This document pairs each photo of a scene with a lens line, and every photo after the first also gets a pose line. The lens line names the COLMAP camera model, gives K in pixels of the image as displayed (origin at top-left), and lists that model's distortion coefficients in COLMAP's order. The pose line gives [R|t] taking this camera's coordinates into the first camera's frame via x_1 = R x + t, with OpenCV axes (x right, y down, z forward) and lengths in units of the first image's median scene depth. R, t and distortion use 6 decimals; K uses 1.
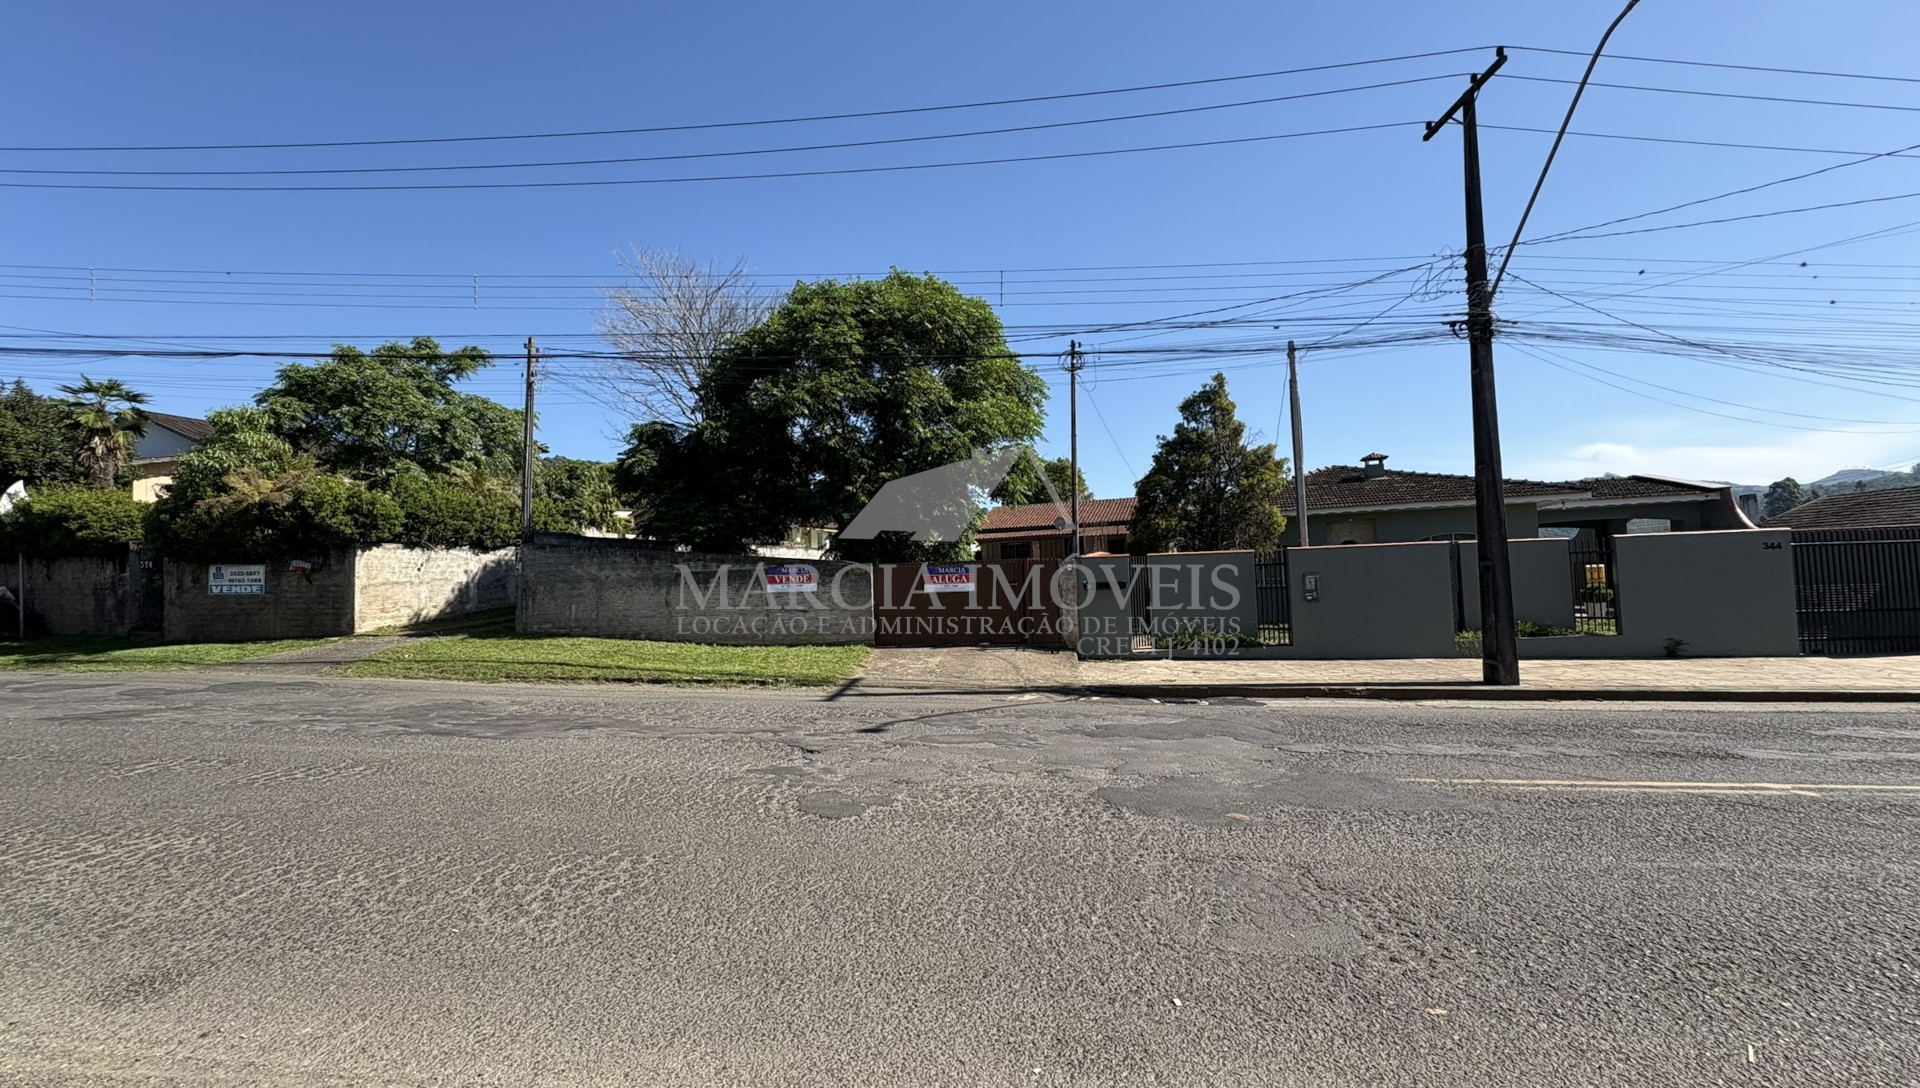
lens RADIAL K [[767.3, 0, 959.7], [0, 767.3, 536.1], [0, 0, 1]] dist [0.002035, 0.000091]
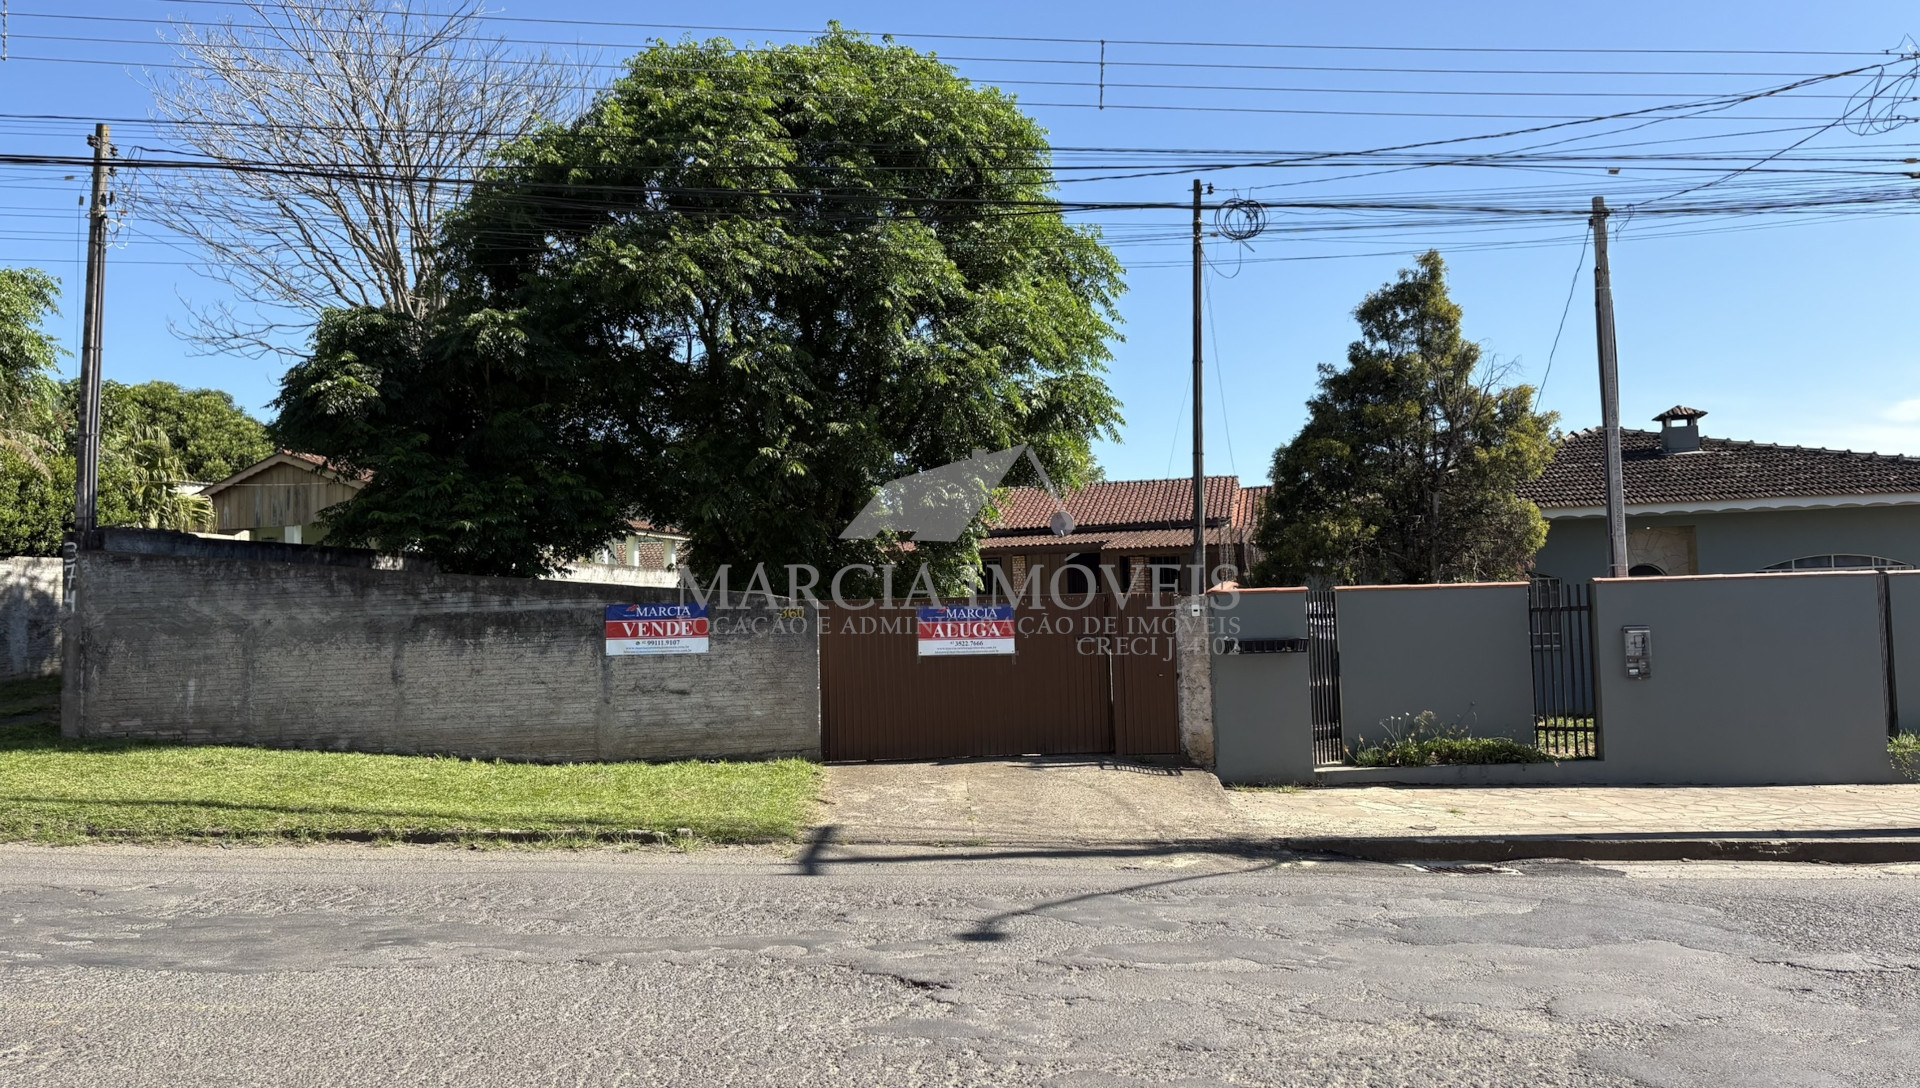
lens RADIAL K [[1447.5, 0, 960.3], [0, 1447.5, 533.7], [0, 0, 1]] dist [0.037557, -0.021582]
pose [[0.993307, 0.014906, 0.114538, -0.124683], [-0.014142, 0.999872, -0.007478, -0.002102], [-0.114635, 0.005808, 0.993391, 0.027608]]
